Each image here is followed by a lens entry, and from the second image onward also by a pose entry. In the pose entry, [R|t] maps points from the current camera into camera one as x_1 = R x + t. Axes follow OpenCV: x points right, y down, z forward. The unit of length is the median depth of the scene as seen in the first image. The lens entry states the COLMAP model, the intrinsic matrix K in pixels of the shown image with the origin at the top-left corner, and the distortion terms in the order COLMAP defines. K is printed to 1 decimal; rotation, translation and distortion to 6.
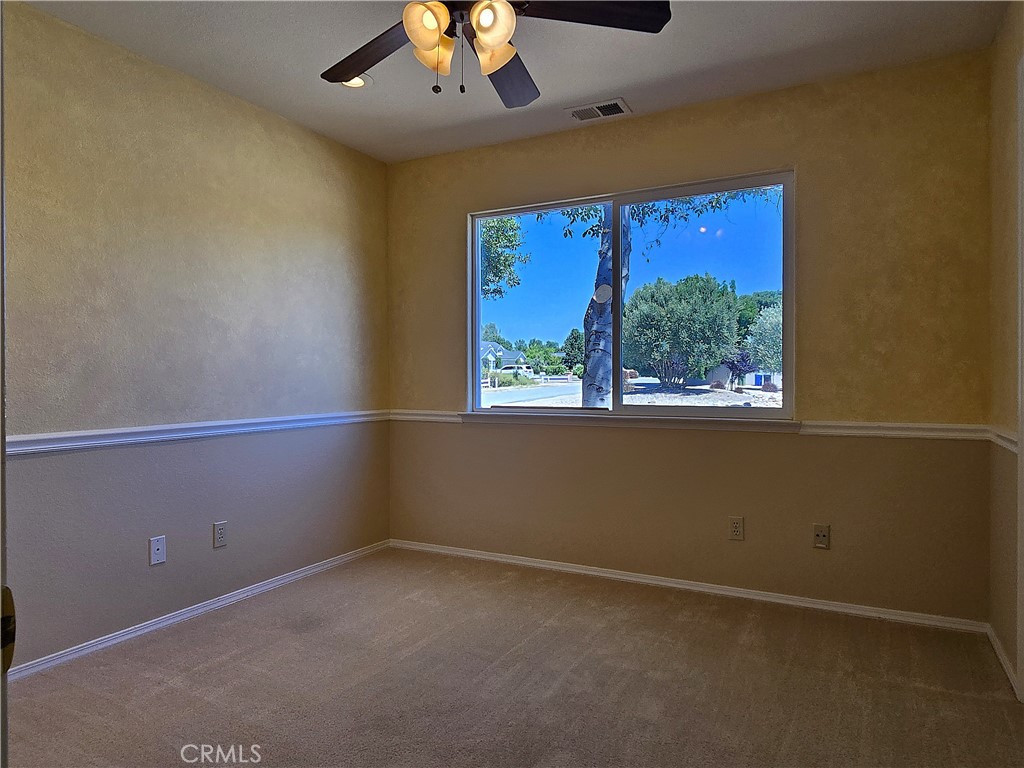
lens RADIAL K [[654.9, 0, 511.5], [0, 654.9, 383.6], [0, 0, 1]] dist [0.010006, -0.006635]
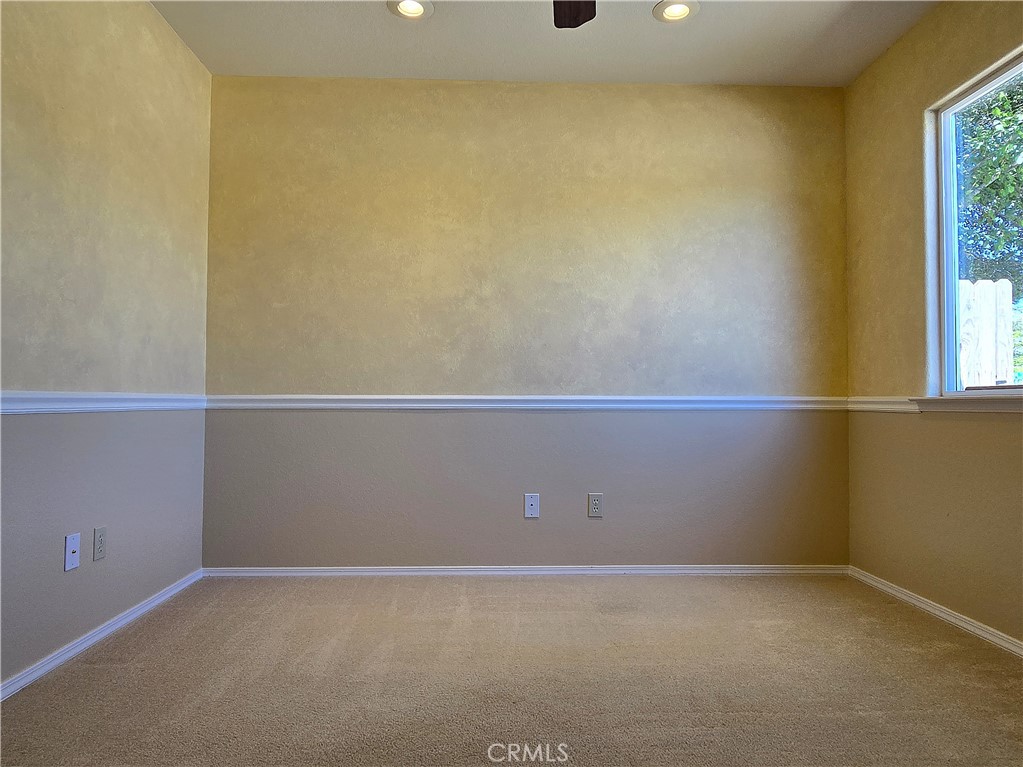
lens RADIAL K [[654.3, 0, 512.8], [0, 654.3, 381.0], [0, 0, 1]] dist [0.010006, -0.006635]
pose [[0.506737, -0.023008, -0.861794, 0.311754], [-0.011771, 0.999366, -0.033602, 0.056733], [0.862020, 0.027171, 0.506145, 0.290103]]
